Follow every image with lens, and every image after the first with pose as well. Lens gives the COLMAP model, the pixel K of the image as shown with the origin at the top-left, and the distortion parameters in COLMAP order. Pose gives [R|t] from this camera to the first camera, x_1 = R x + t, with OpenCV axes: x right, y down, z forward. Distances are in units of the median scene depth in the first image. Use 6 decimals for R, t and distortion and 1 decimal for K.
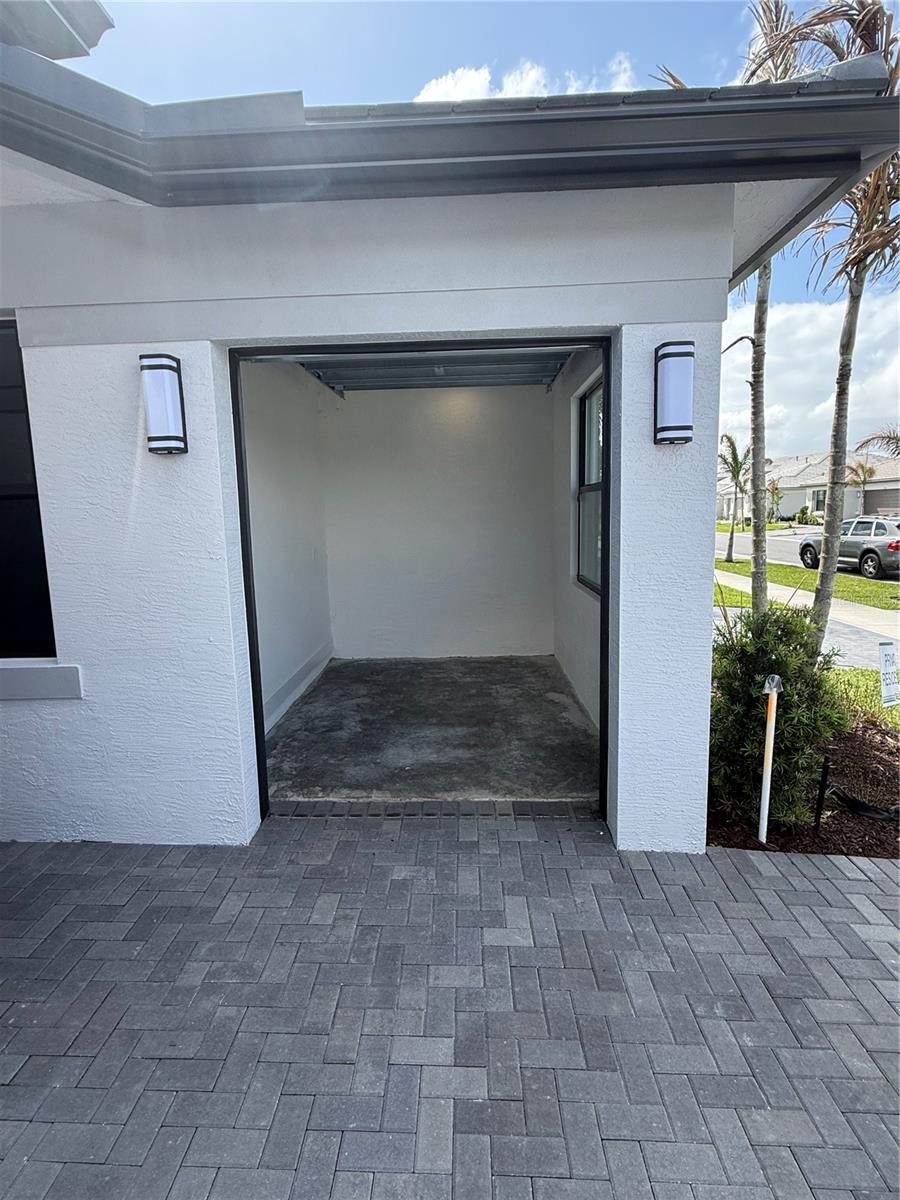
lens RADIAL K [[613.9, 0, 457.2], [0, 613.9, 592.8], [0, 0, 1]] dist [-0.001285, -0.001087]
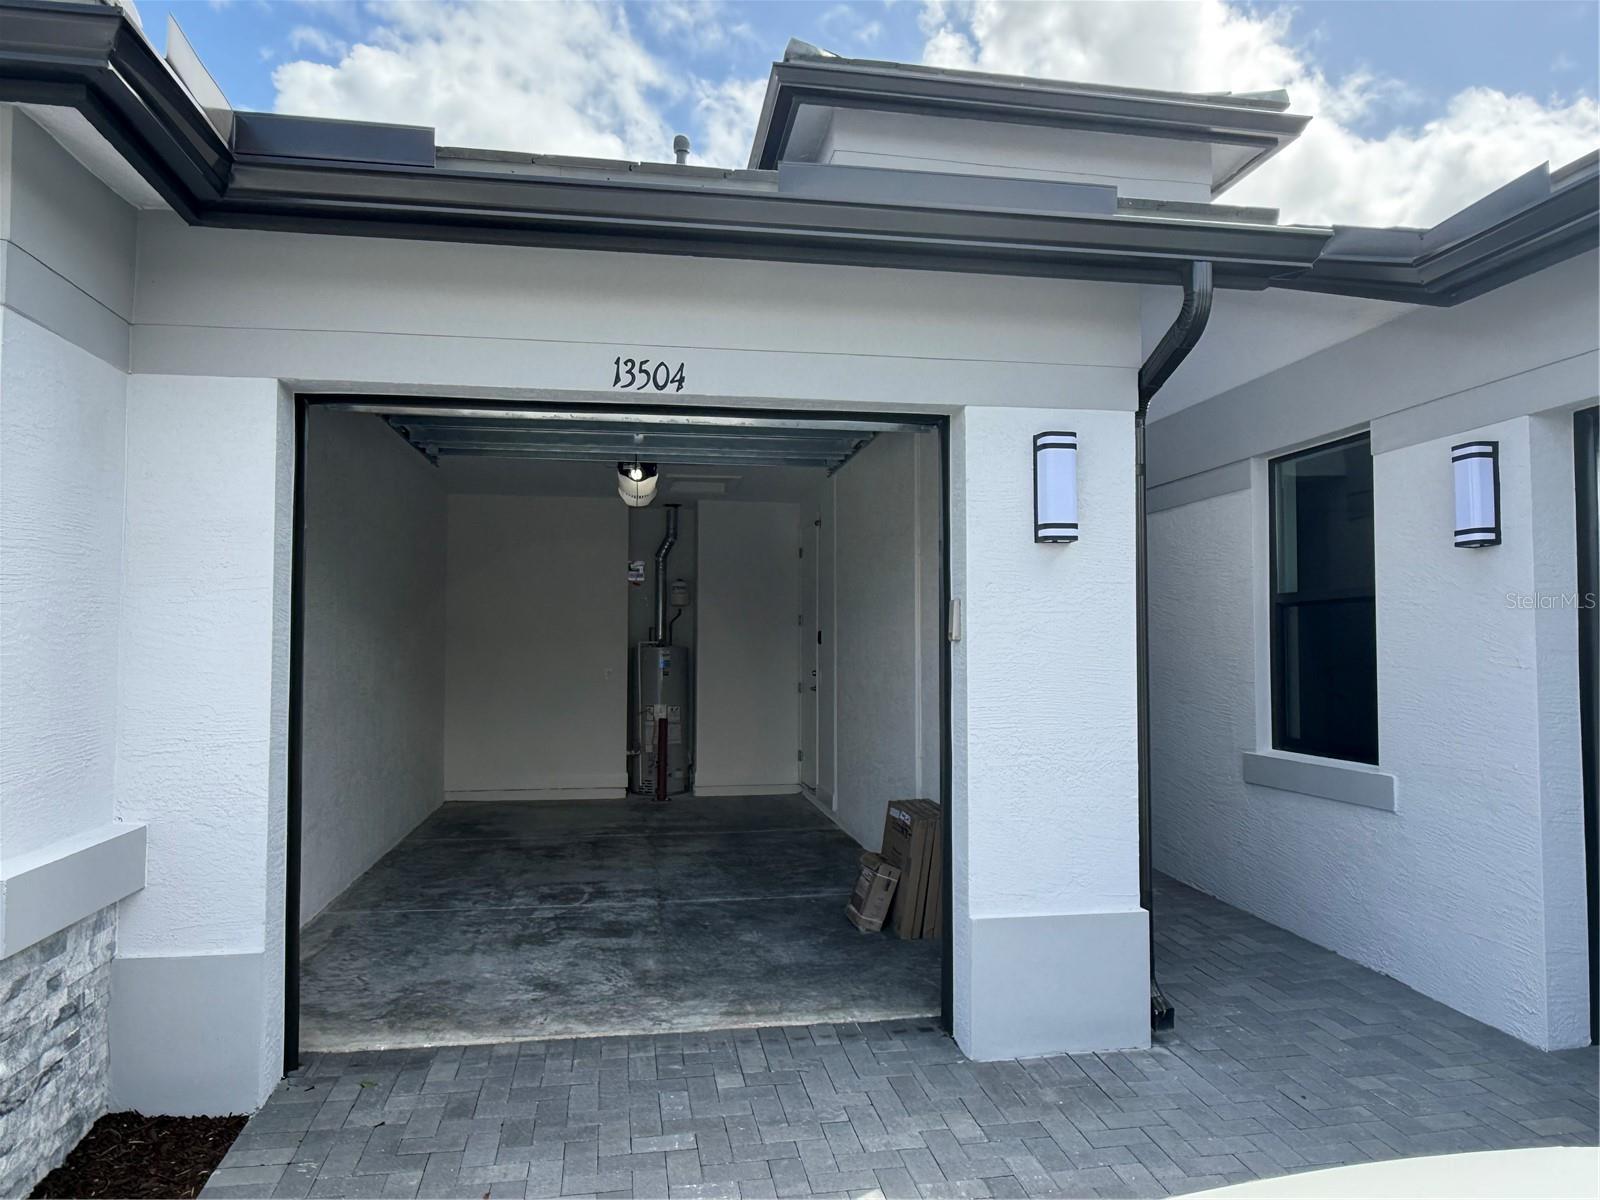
lens RADIAL K [[1069.8, 0, 797.9], [0, 1069.8, 604.9], [0, 0, 1]] dist [-0.005532, 0.003494]
pose [[0.188985, -0.016373, -0.981843, 0.860451], [-0.140592, 0.989109, -0.043555, 0.062634], [0.971863, 0.146271, 0.184625, -0.233719]]
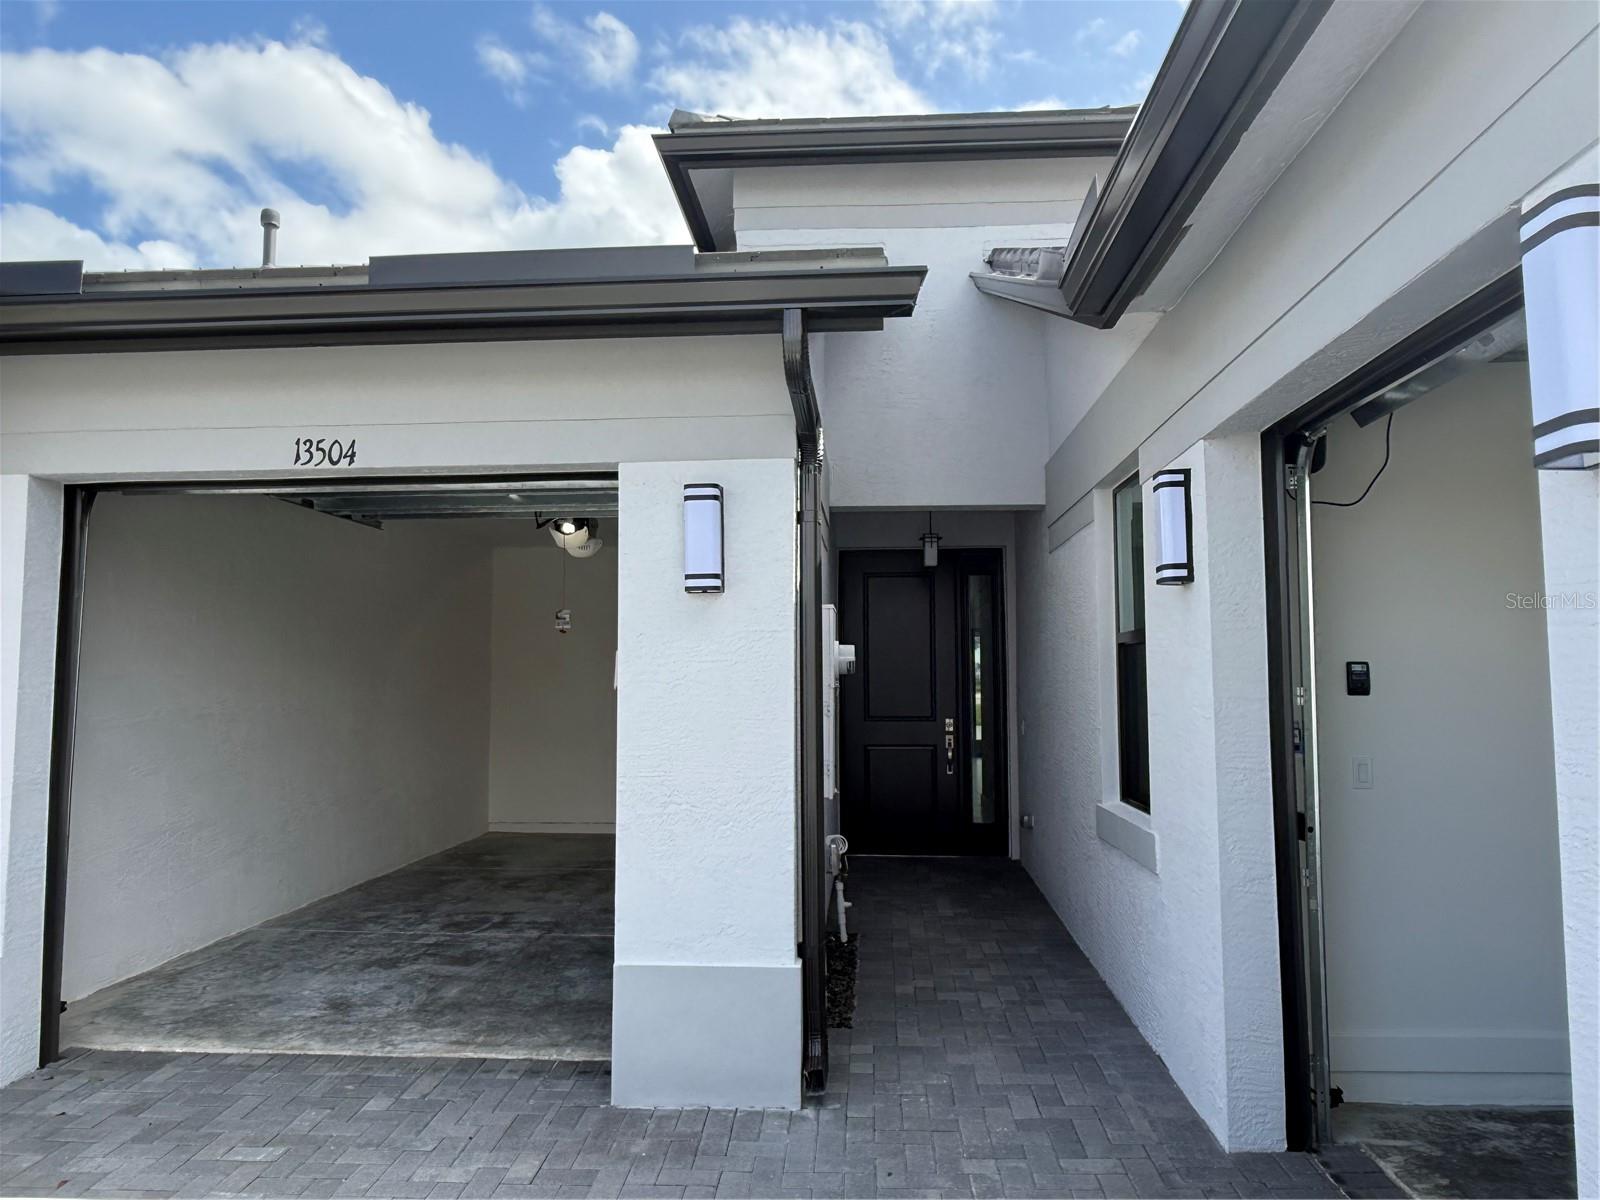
lens RADIAL K [[1069.8, 0, 808.8], [0, 1069.8, 603.3], [0, 0, 1]] dist [-0.005532, 0.003494]
pose [[-0.046372, -0.050528, -0.997645, 0.958890], [-0.132310, 0.990231, -0.044002, -0.075009], [0.990123, 0.129958, -0.052605, 0.591082]]
